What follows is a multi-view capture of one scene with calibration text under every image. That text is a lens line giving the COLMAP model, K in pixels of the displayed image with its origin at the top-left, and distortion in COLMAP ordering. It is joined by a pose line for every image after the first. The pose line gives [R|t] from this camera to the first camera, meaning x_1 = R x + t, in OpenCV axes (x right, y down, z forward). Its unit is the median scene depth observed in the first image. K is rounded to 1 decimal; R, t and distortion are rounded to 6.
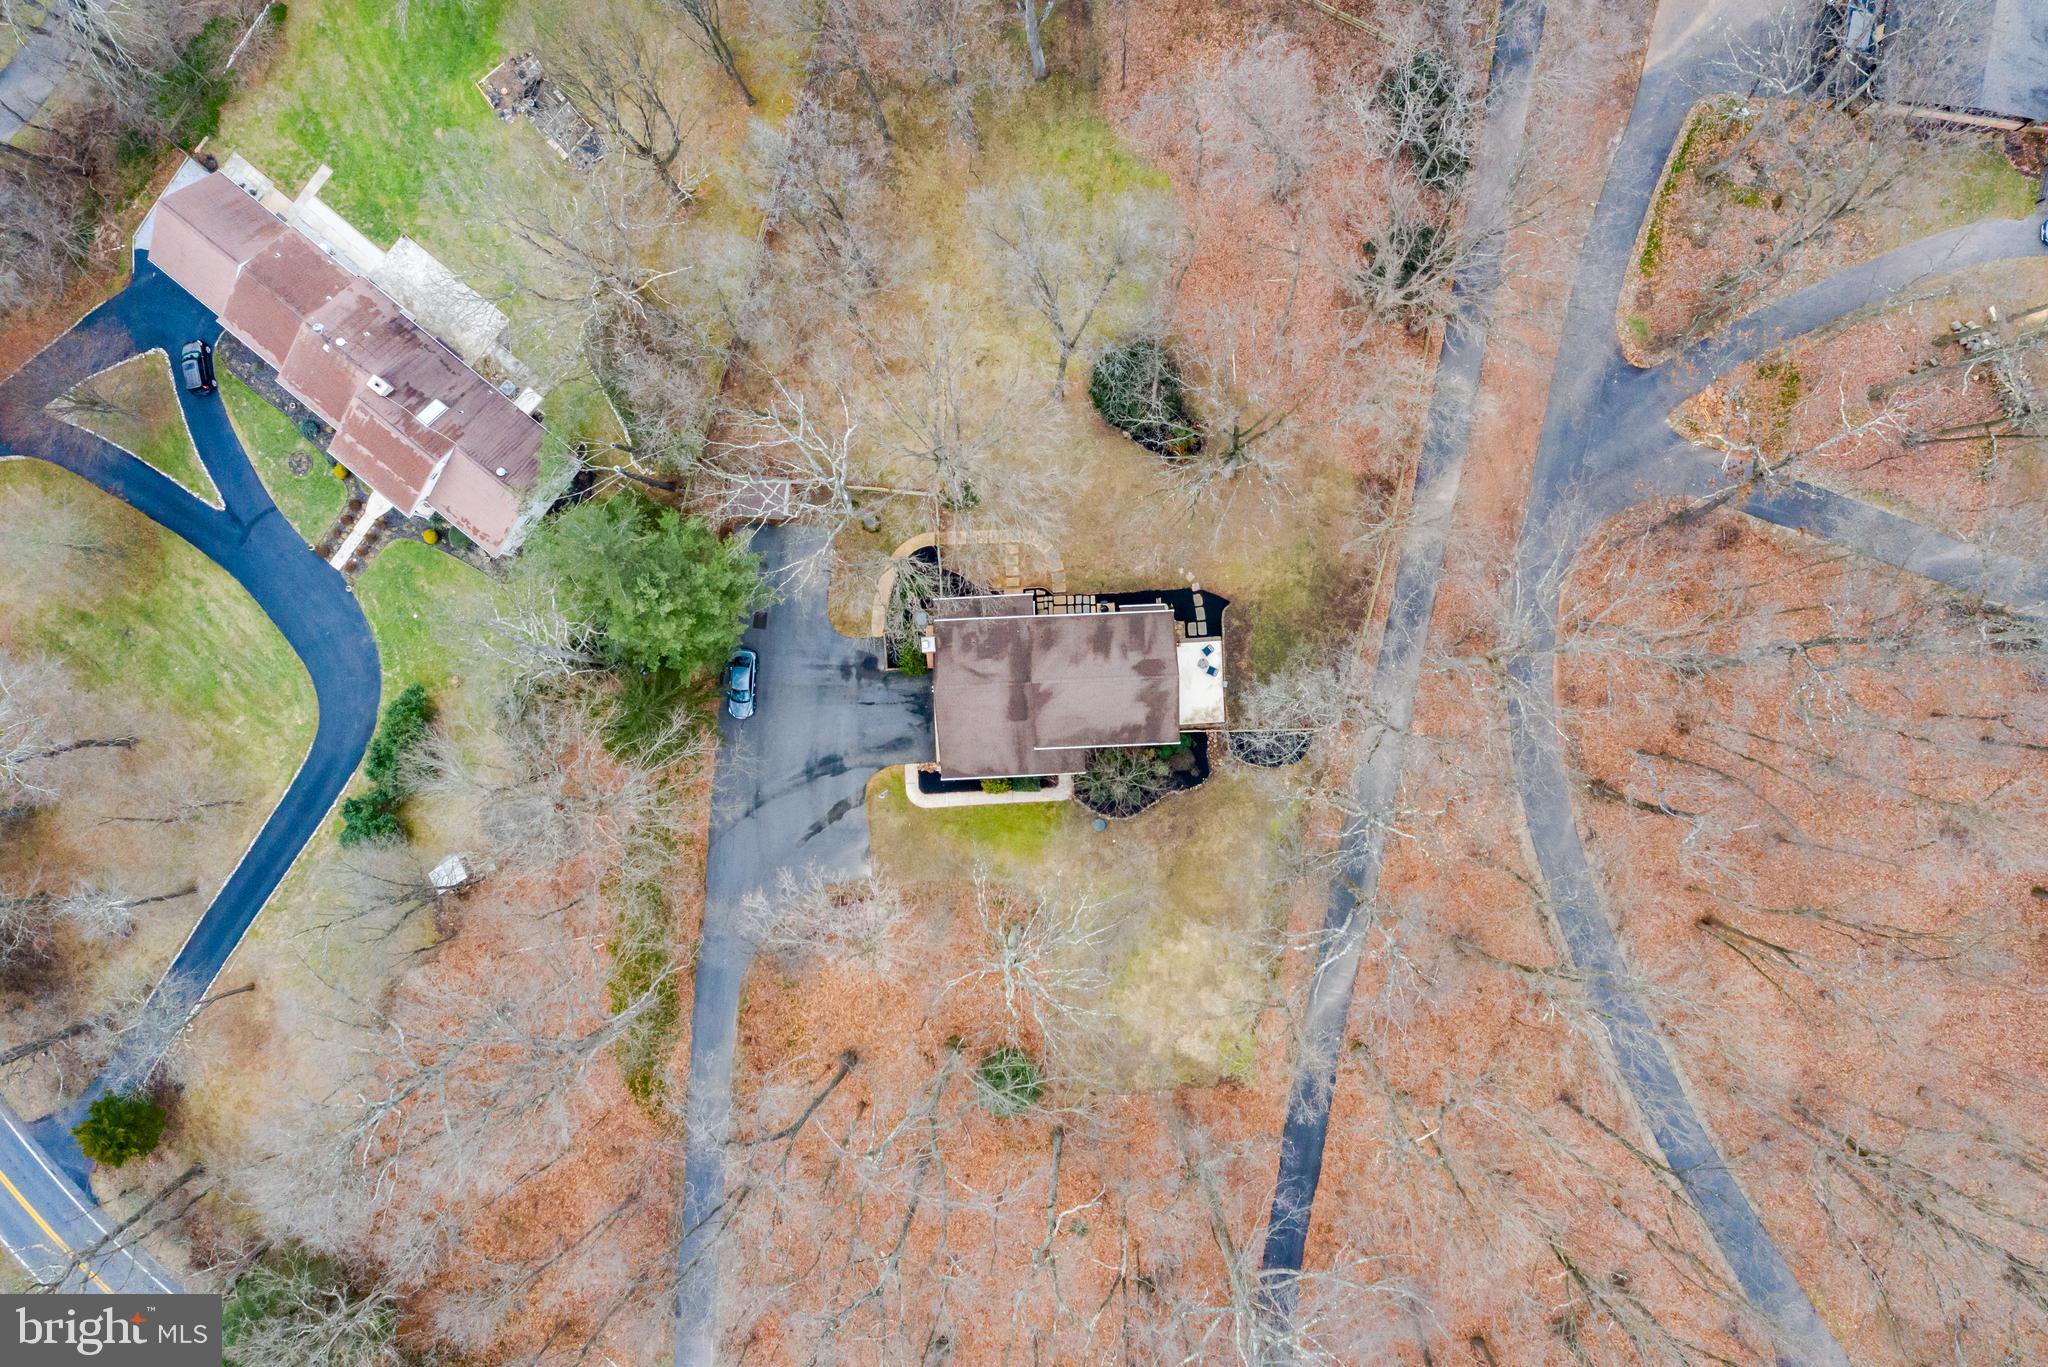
lens RADIAL K [[1603.5, 0, 1022.3], [0, 1603.5, 683.2], [0, 0, 1]] dist [0.003010, 0.002055]
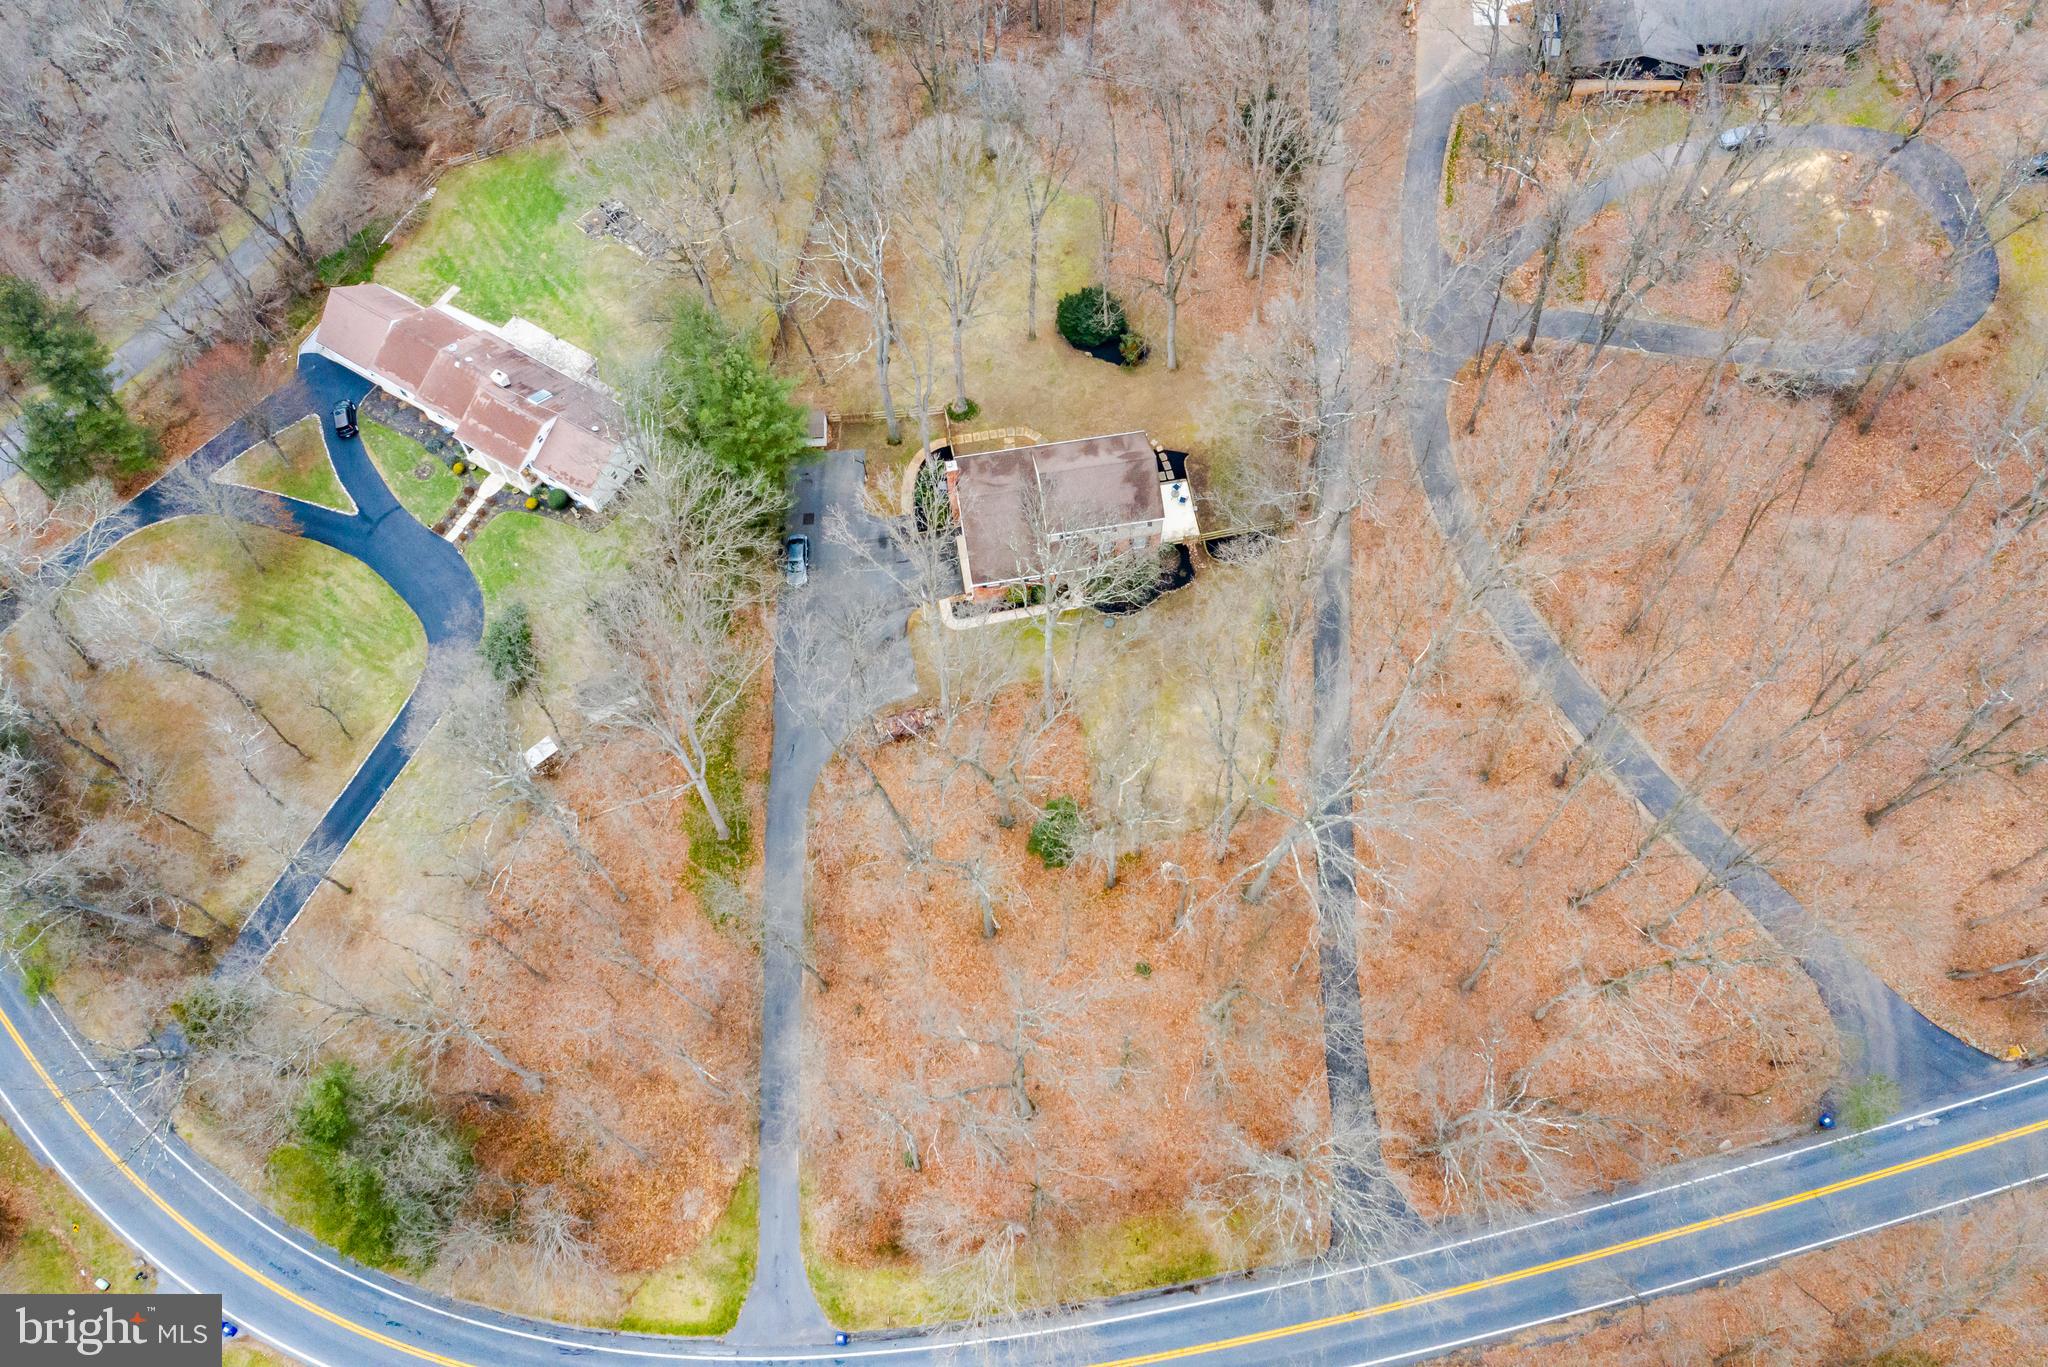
lens RADIAL K [[1603.5, 0, 1022.3], [0, 1603.5, 683.2], [0, 0, 1]] dist [0.003010, 0.002055]
pose [[0.993476, -0.099379, 0.055937, -0.080531], [0.113943, 0.885200, -0.451041, 0.614374], [-0.004691, 0.454472, 0.890748, -0.021697]]
